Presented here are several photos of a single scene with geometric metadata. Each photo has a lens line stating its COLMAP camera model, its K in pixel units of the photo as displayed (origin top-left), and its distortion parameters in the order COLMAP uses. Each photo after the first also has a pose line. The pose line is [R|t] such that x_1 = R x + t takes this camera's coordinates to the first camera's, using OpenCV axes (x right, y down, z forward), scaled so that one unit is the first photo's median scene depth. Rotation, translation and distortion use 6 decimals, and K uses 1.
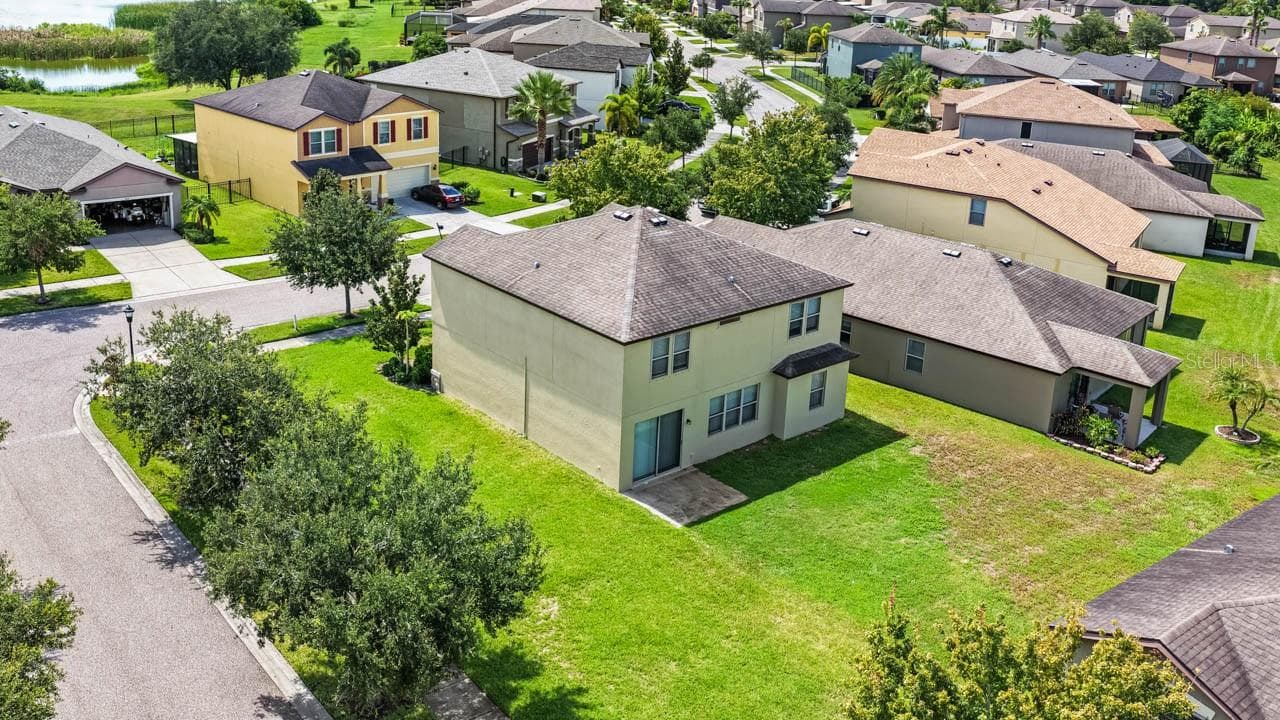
lens RADIAL K [[1055.0, 0, 640.0], [0, 1055.0, 360.0], [0, 0, 1]] dist [-0.004331, 0.004063]
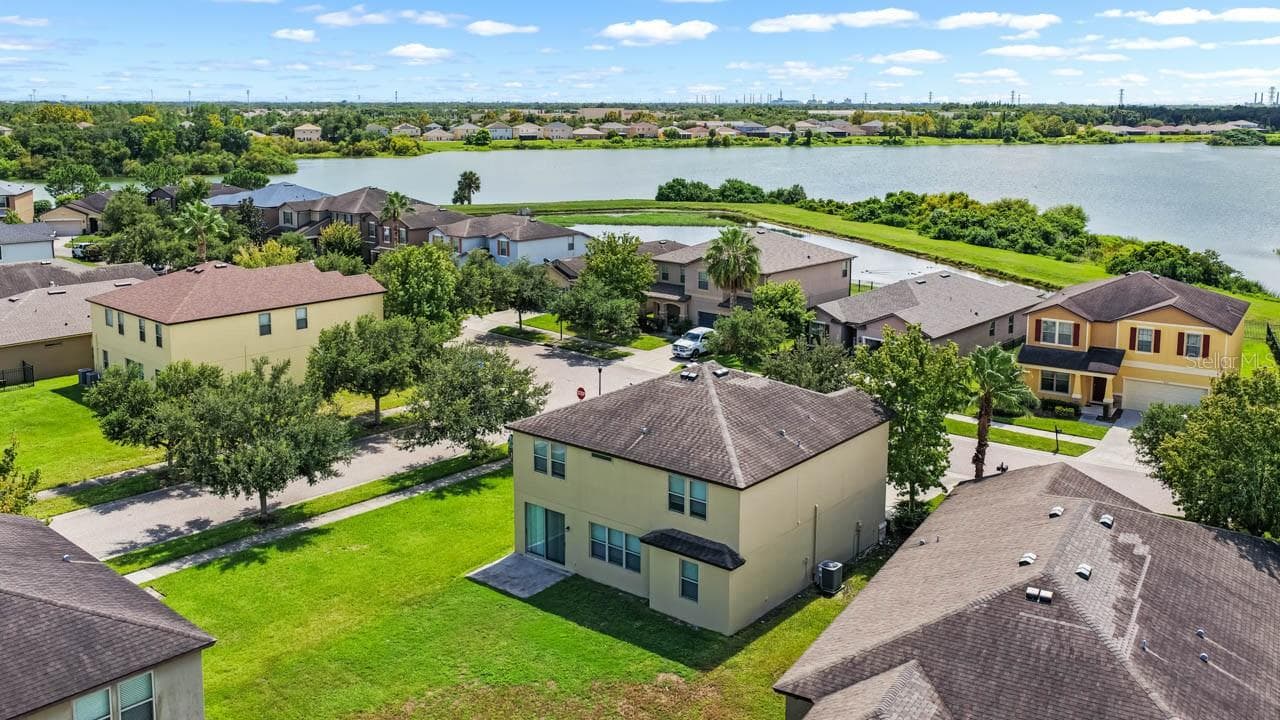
lens RADIAL K [[1055.0, 0, 640.0], [0, 1055.0, 360.0], [0, 0, 1]] dist [-0.004331, 0.004063]
pose [[0.212233, 0.183028, -0.959926, 1.046204], [-0.368326, 0.924840, 0.094904, -0.230645], [0.905148, 0.333424, 0.263696, 0.655263]]
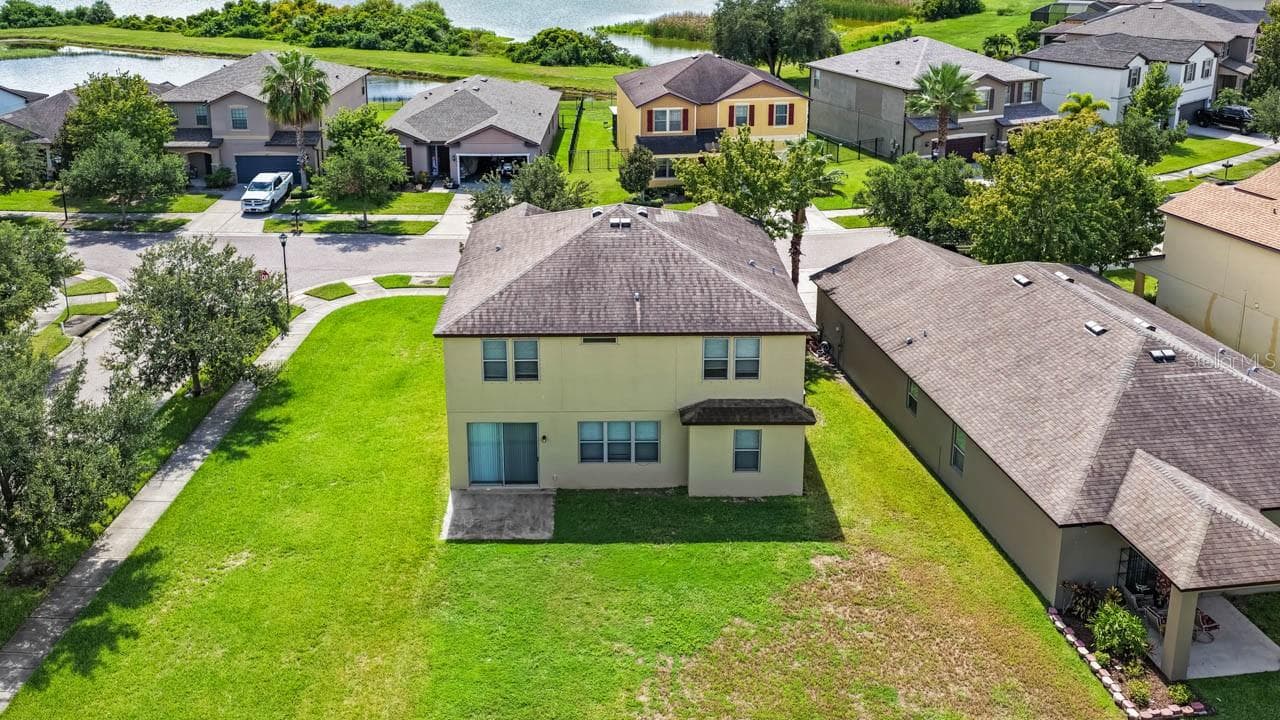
lens RADIAL K [[1053.0, 0, 642.1], [0, 1053.0, 262.2], [0, 0, 1]] dist [-0.007370, 0.019583]
pose [[0.756217, 0.154681, -0.635775, 0.618821], [-0.201019, 0.979587, -0.000772, -0.100176], [0.622678, 0.128387, 0.771874, 0.302127]]
